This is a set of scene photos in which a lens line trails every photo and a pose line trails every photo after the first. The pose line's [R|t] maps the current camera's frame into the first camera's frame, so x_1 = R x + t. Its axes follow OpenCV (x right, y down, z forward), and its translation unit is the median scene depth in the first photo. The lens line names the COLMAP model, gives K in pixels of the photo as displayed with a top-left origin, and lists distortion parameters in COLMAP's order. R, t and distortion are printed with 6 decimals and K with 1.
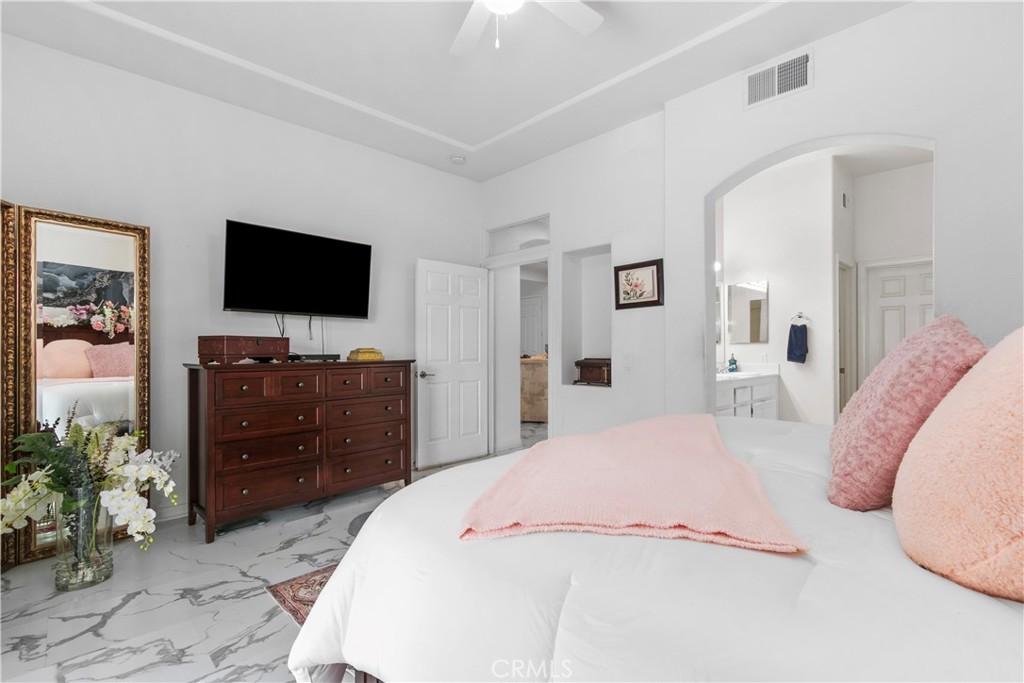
lens RADIAL K [[468.8, 0, 506.1], [0, 468.8, 345.0], [0, 0, 1]] dist [0.001812, -0.003762]
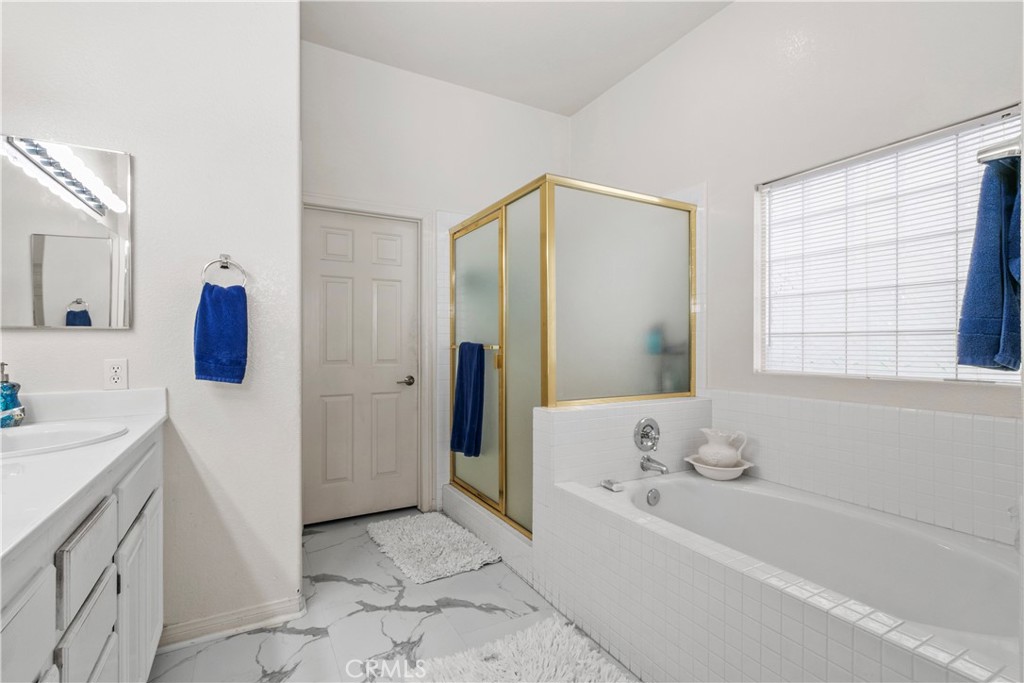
lens RADIAL K [[468.8, 0, 495.2], [0, 468.8, 340.3], [0, 0, 1]] dist [0.001812, -0.003762]
pose [[0.251345, 0.004601, 0.967887, 0.298370], [-0.005282, 0.999980, -0.003382, 0.002931], [-0.967883, -0.004262, 0.251365, 0.676192]]
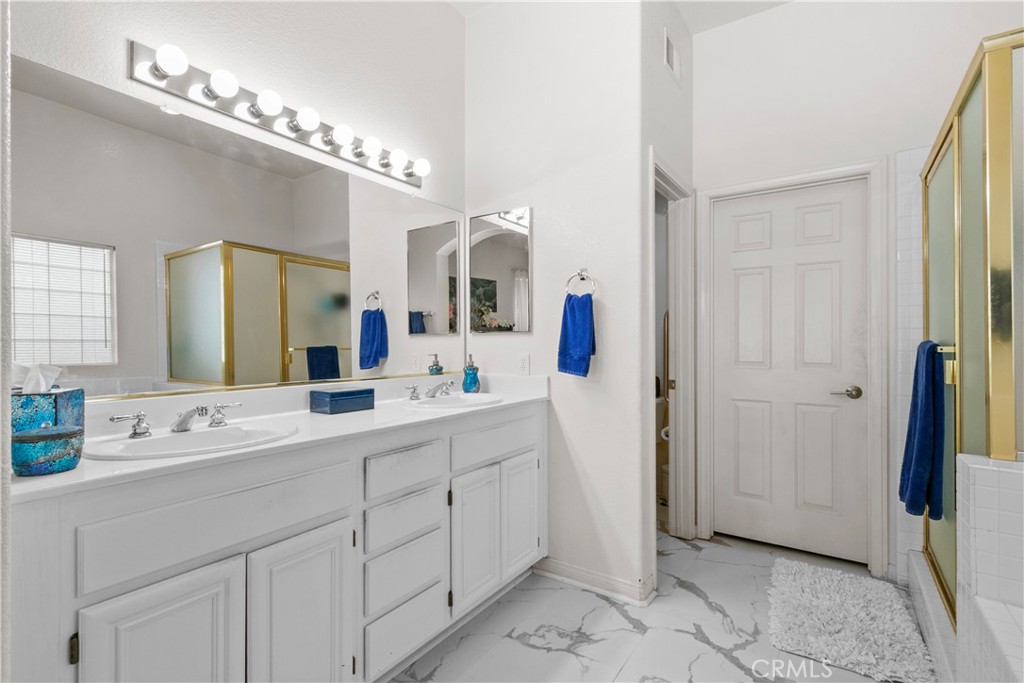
lens RADIAL K [[468.8, 0, 510.2], [0, 468.8, 339.8], [0, 0, 1]] dist [0.001812, -0.003762]
pose [[0.977912, 0.000154, 0.209017, 0.454066], [0.000963, 0.999986, -0.005244, 0.004885], [-0.209014, 0.005329, 0.977898, 0.547141]]
